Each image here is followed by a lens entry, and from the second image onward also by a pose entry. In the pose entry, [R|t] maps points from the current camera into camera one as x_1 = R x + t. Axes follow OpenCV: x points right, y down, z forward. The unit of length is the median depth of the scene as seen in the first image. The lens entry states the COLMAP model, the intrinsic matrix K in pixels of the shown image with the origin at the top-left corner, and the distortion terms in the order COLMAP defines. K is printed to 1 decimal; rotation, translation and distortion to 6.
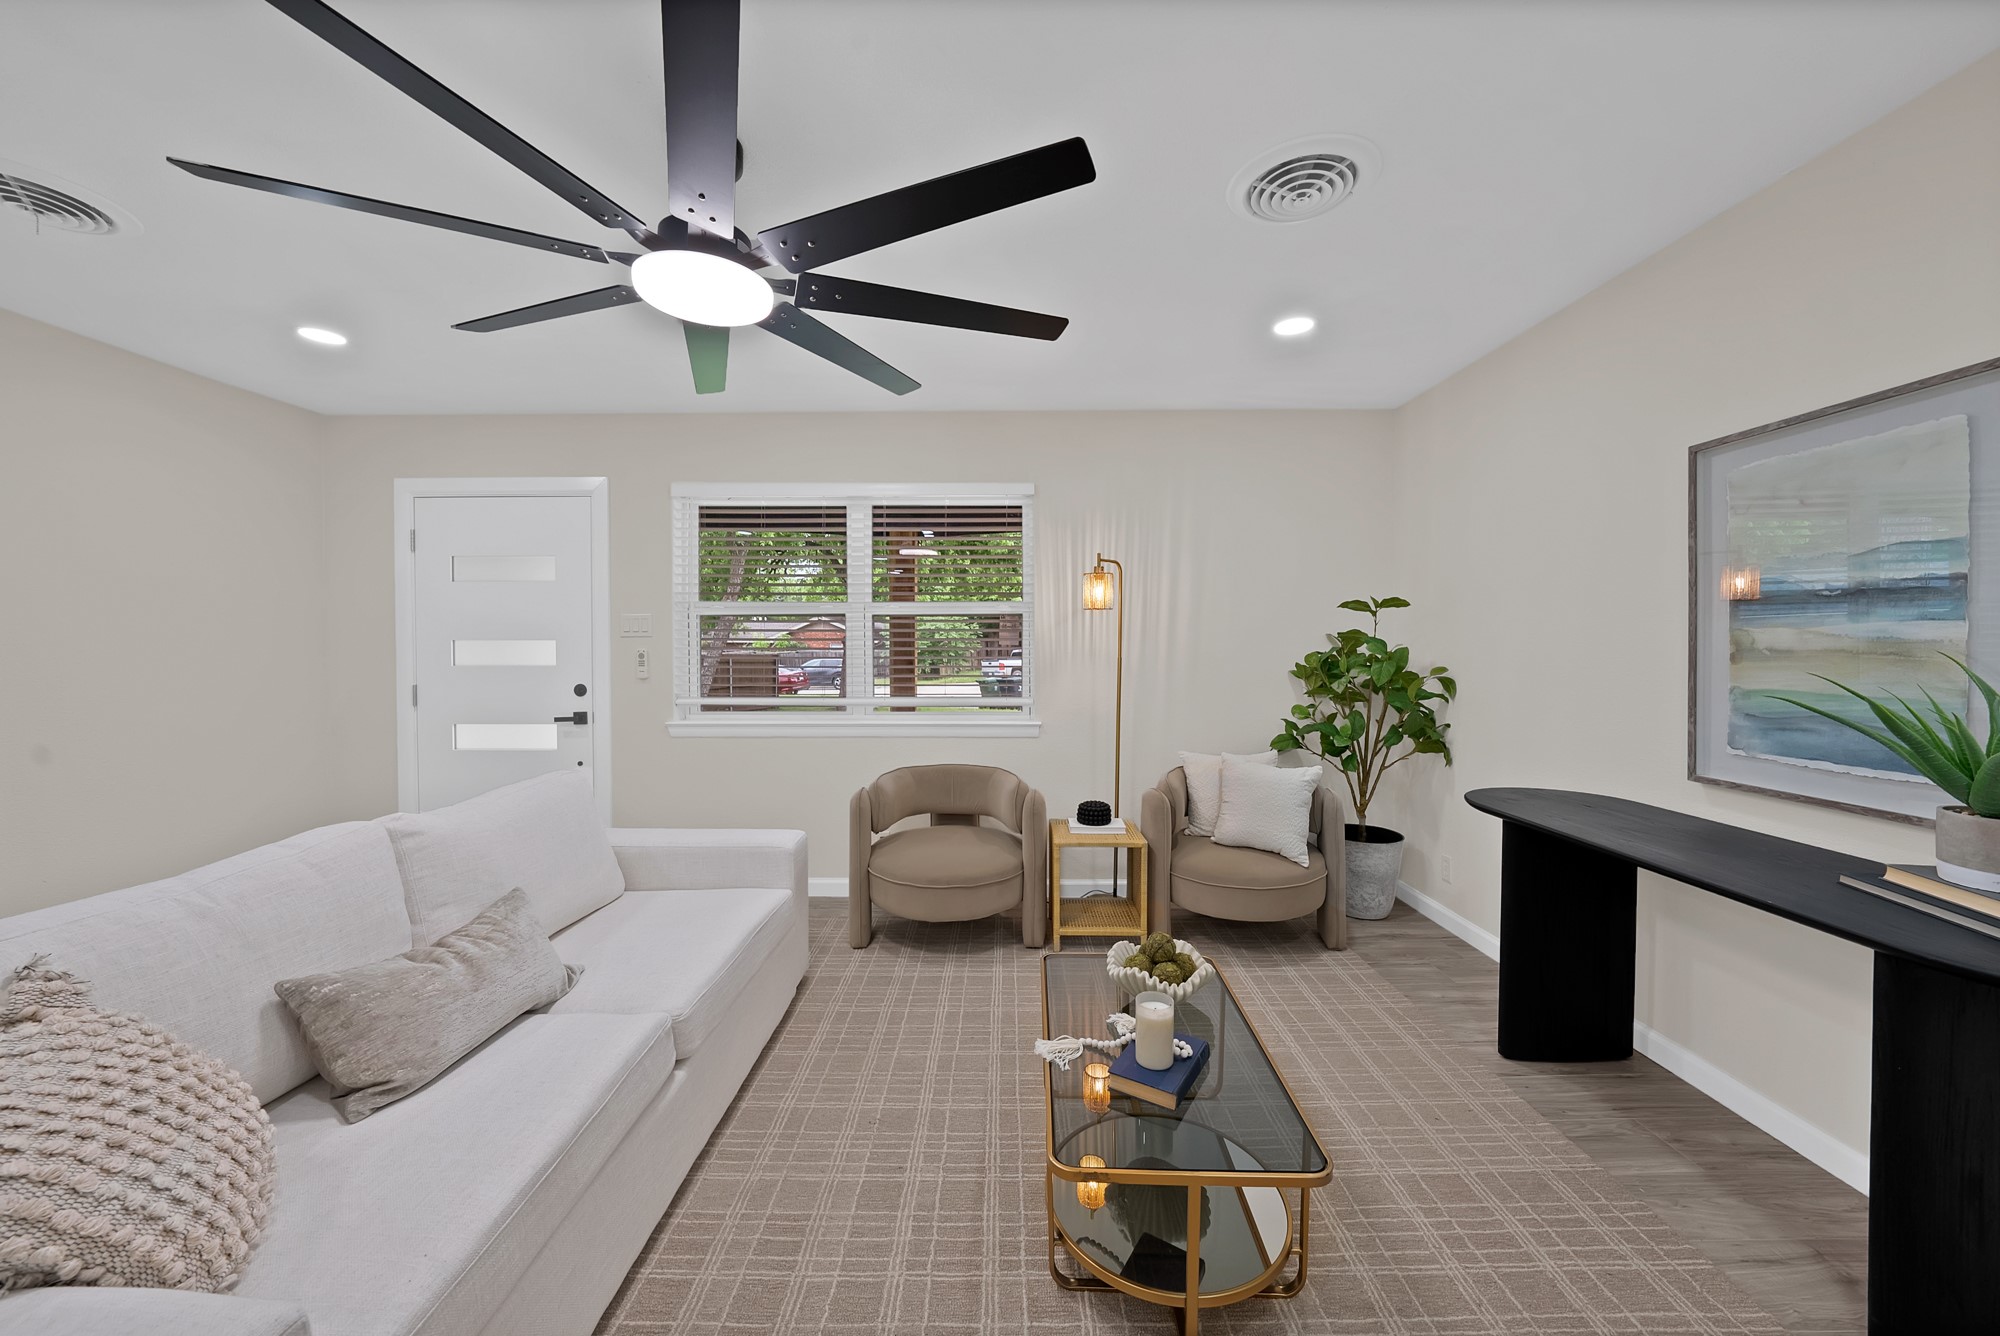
lens RADIAL K [[727.3, 0, 998.0], [0, 727.3, 657.1], [0, 0, 1]] dist [-0.018593, 0.000962]
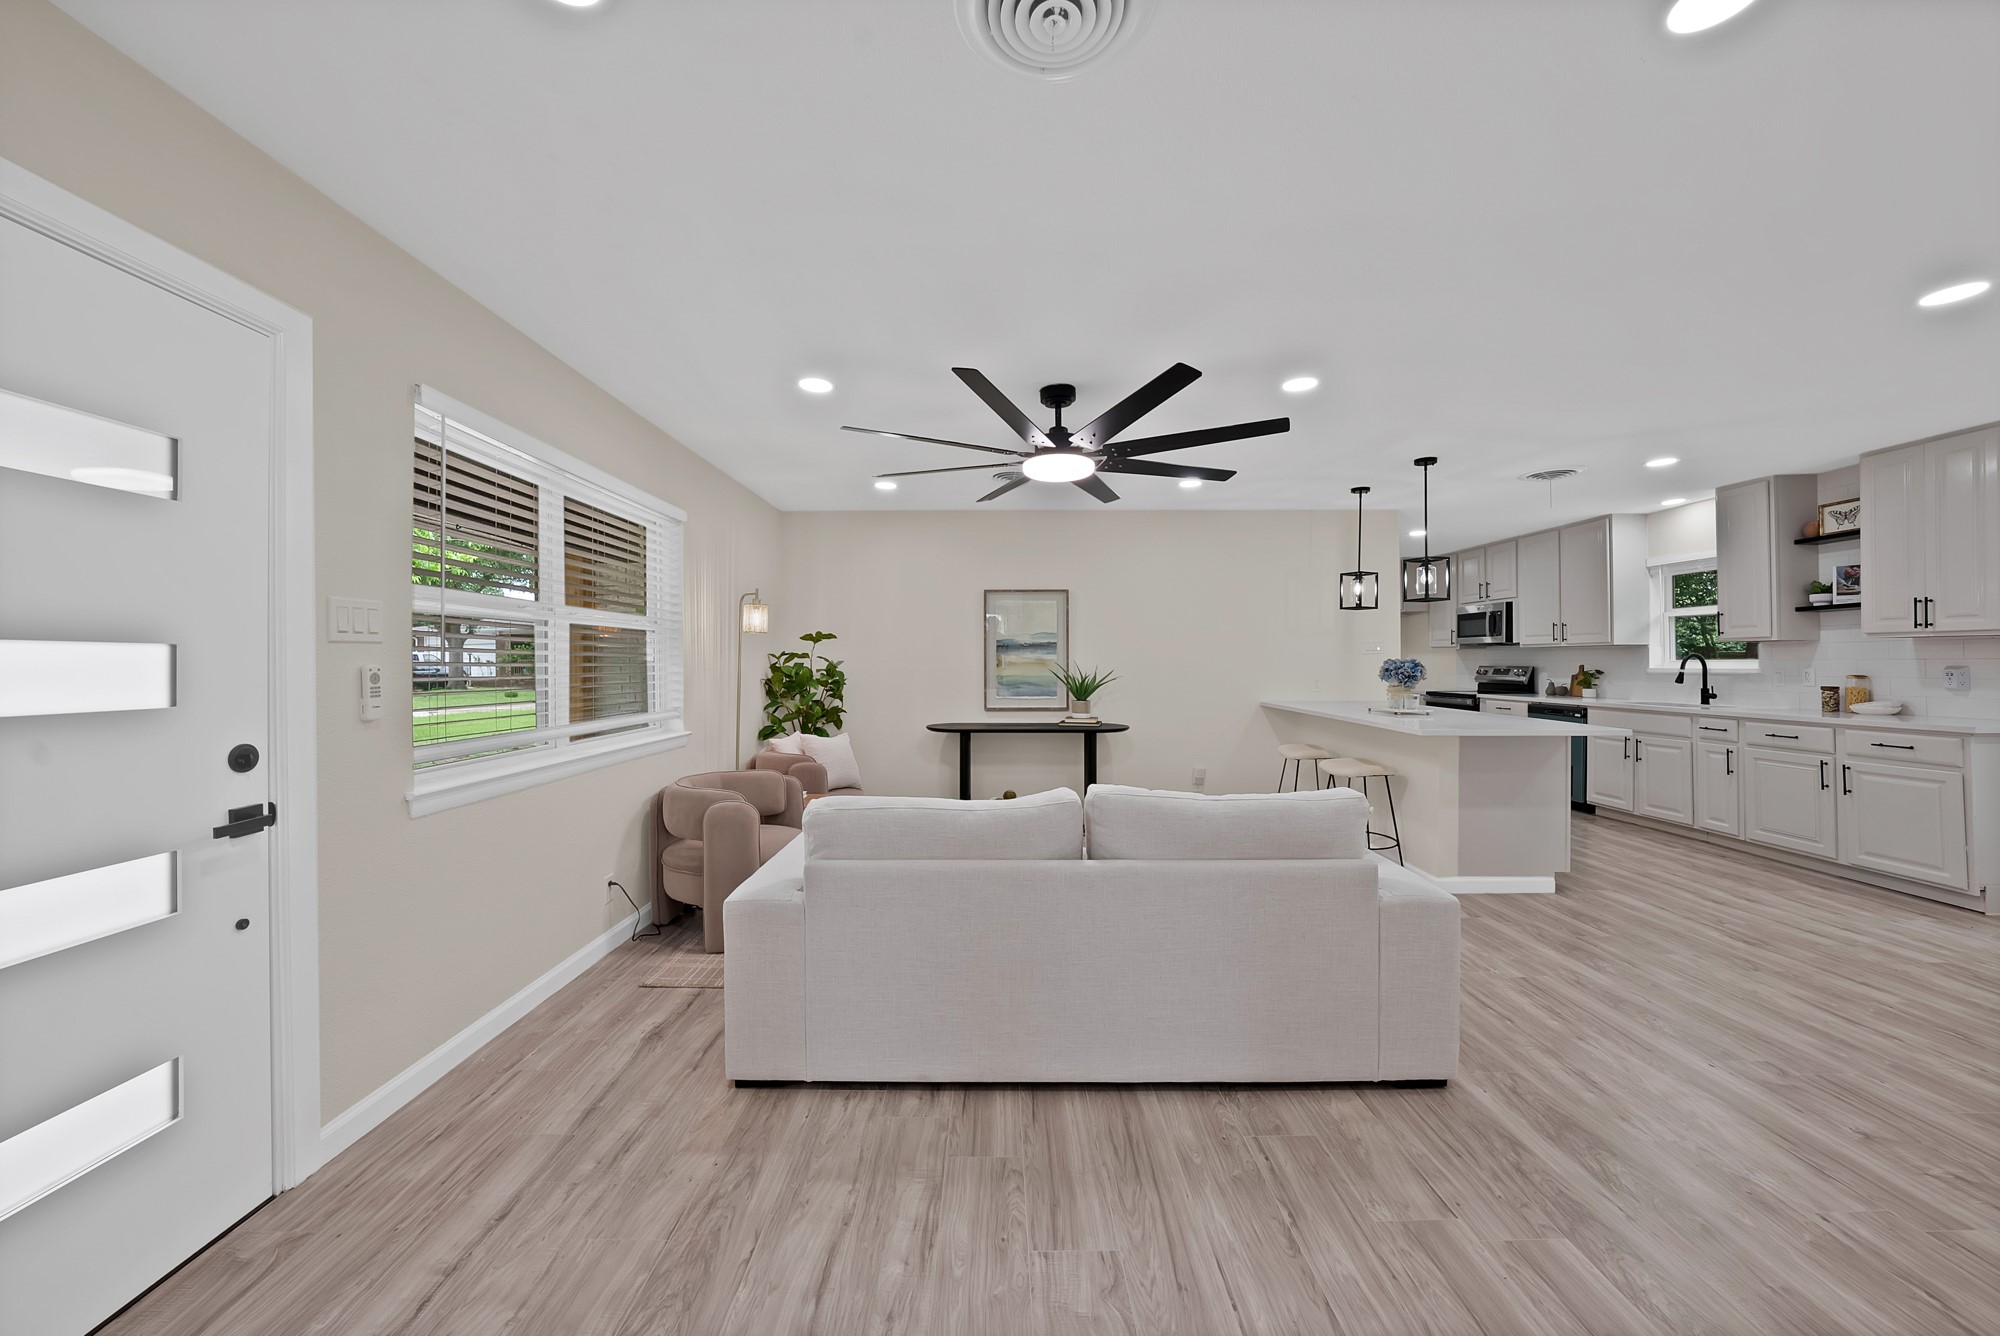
lens RADIAL K [[727.3, 0, 1001.2], [0, 727.3, 657.5], [0, 0, 1]] dist [-0.018593, 0.000962]
pose [[-0.016604, 0.008369, 0.999827, -1.137543], [0.020771, 0.999752, -0.008024, -0.003656], [-0.999646, 0.020634, -0.016774, 0.599892]]
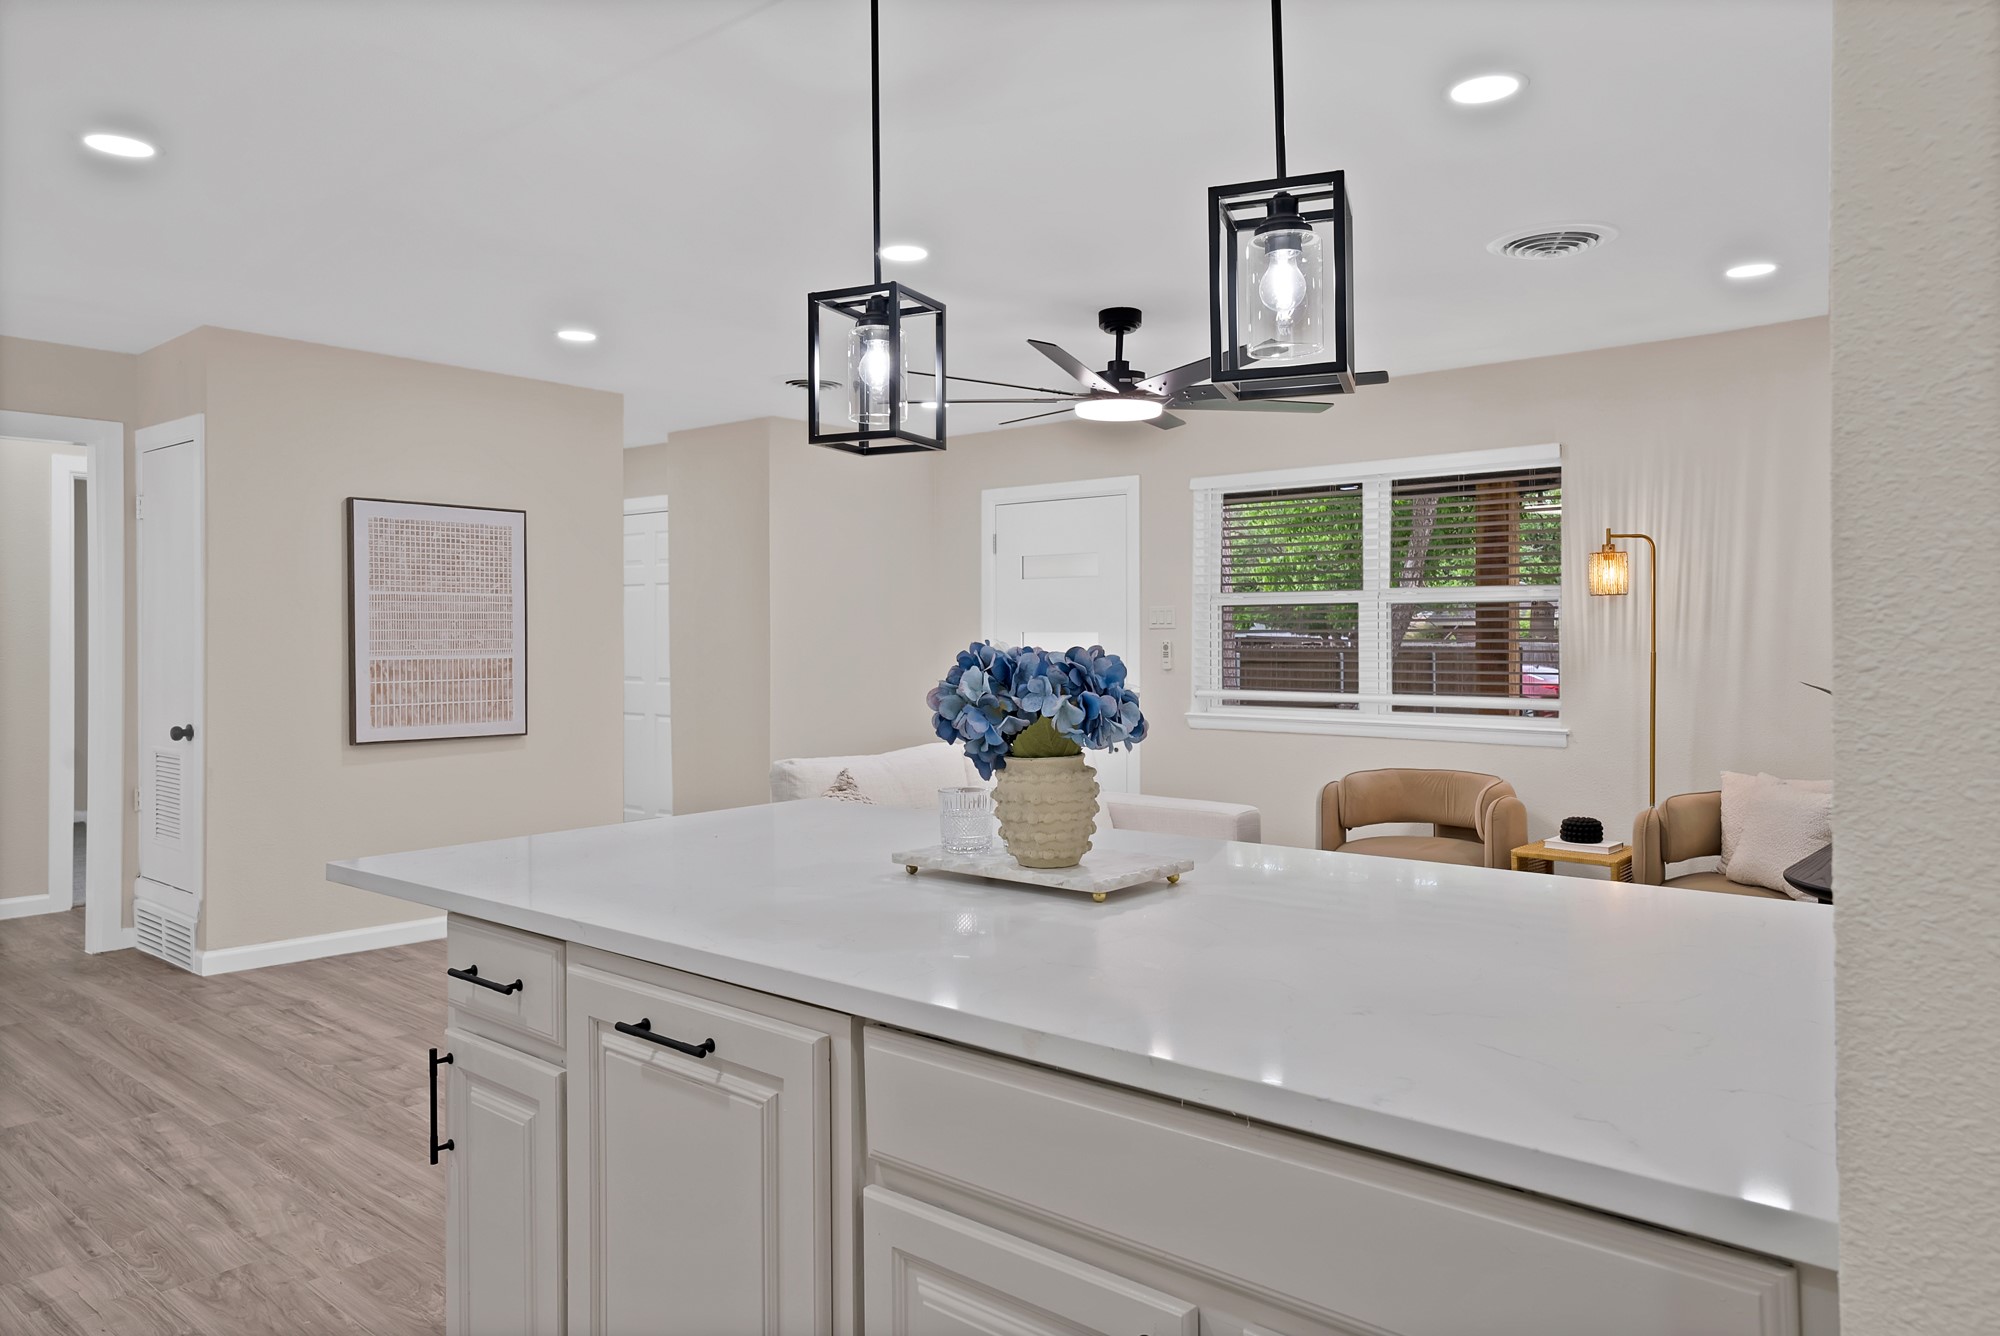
lens RADIAL K [[1333.6, 0, 1000.5], [0, 1333.6, 658.2], [0, 0, 1]] dist [0.029022, 0.002782]
pose [[0.758467, 0.009740, -0.651639, 0.618183], [-0.004725, 0.999944, 0.009446, -0.003706], [0.651694, -0.004085, 0.758471, -0.645441]]
